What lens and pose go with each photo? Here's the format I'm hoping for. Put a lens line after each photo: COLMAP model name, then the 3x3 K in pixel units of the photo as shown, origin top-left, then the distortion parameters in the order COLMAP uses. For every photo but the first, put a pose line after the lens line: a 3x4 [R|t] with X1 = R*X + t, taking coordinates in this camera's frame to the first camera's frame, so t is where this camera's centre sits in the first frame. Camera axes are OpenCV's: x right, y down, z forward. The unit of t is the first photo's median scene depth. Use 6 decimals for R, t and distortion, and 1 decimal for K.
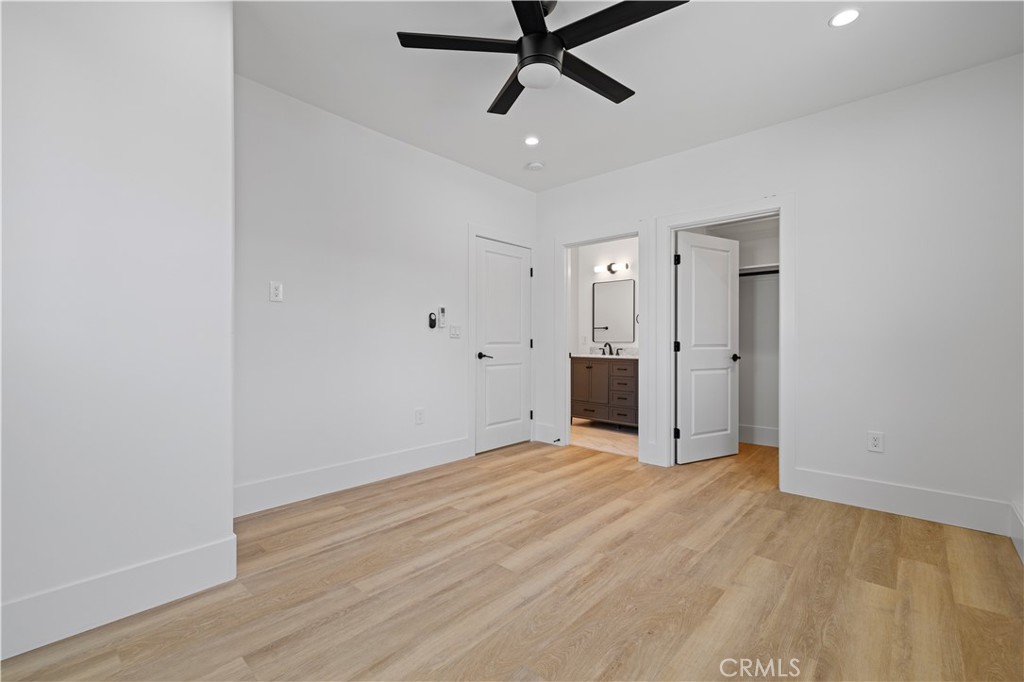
lens RADIAL K [[445.5, 0, 512.0], [0, 445.5, 341.0], [0, 0, 1]] dist [0.000951, 0.000258]
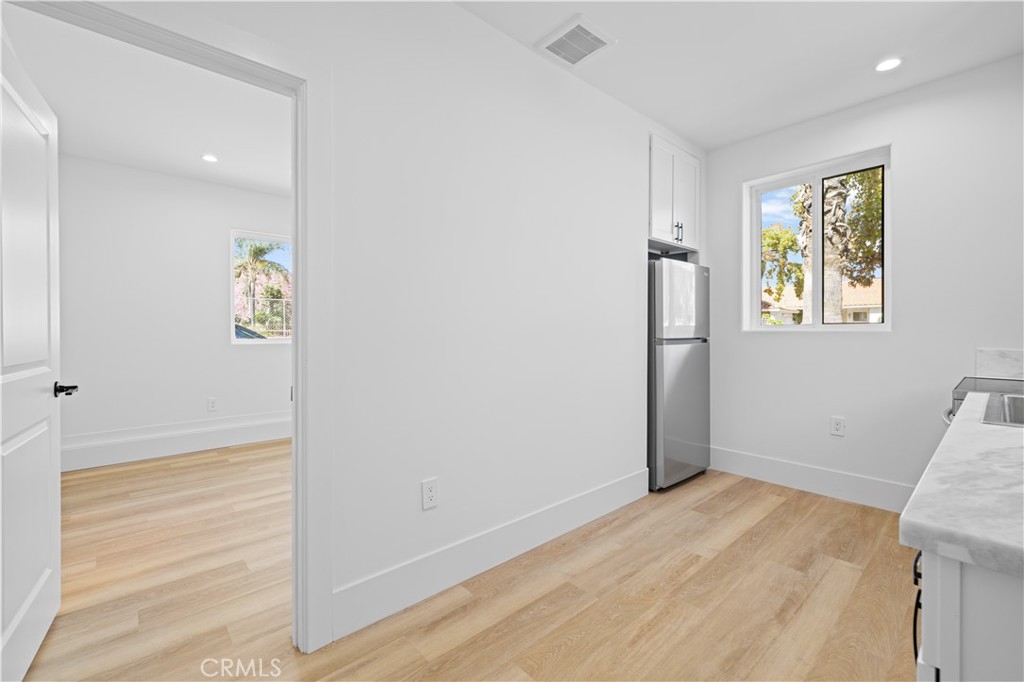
lens RADIAL K [[442.8, 0, 521.0], [0, 442.8, 336.2], [0, 0, 1]] dist [-0.001096, -0.000219]
pose [[-0.995722, -0.004256, 0.092297, -0.578017], [-0.003339, 0.999944, 0.010081, -0.040753], [-0.092335, 0.009730, -0.995680, 2.409972]]
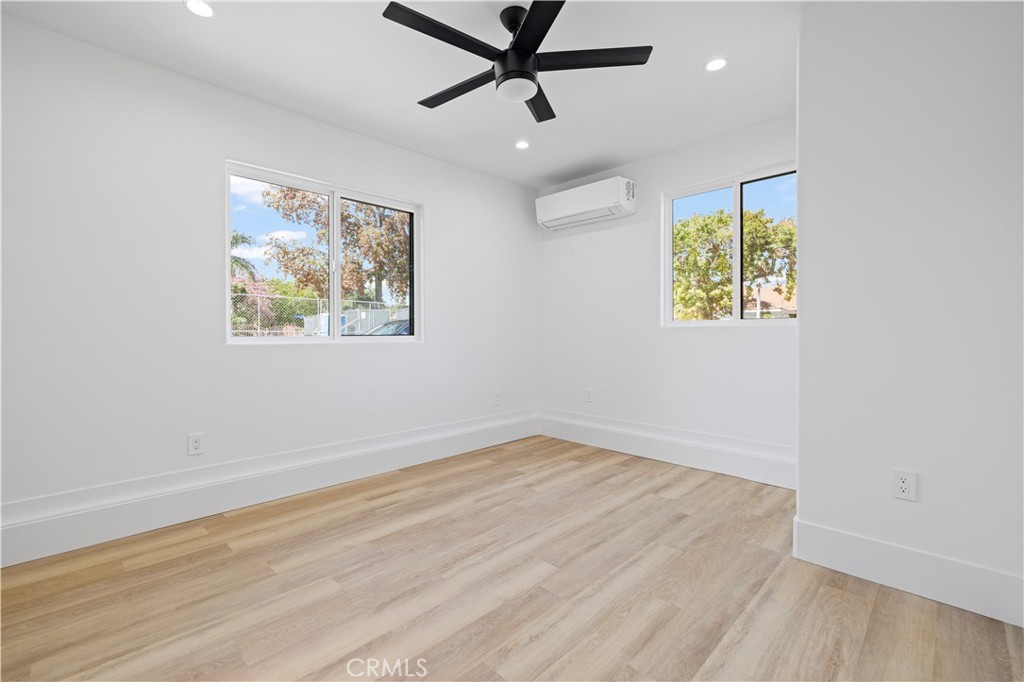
lens RADIAL K [[445.5, 0, 512.0], [0, 445.5, 341.0], [0, 0, 1]] dist [0.000951, 0.000258]
pose [[-0.999061, -0.003932, 0.043139, 0.023670], [-0.003268, 0.999875, 0.015451, -0.013145], [-0.043194, 0.015296, -0.998950, 1.780819]]
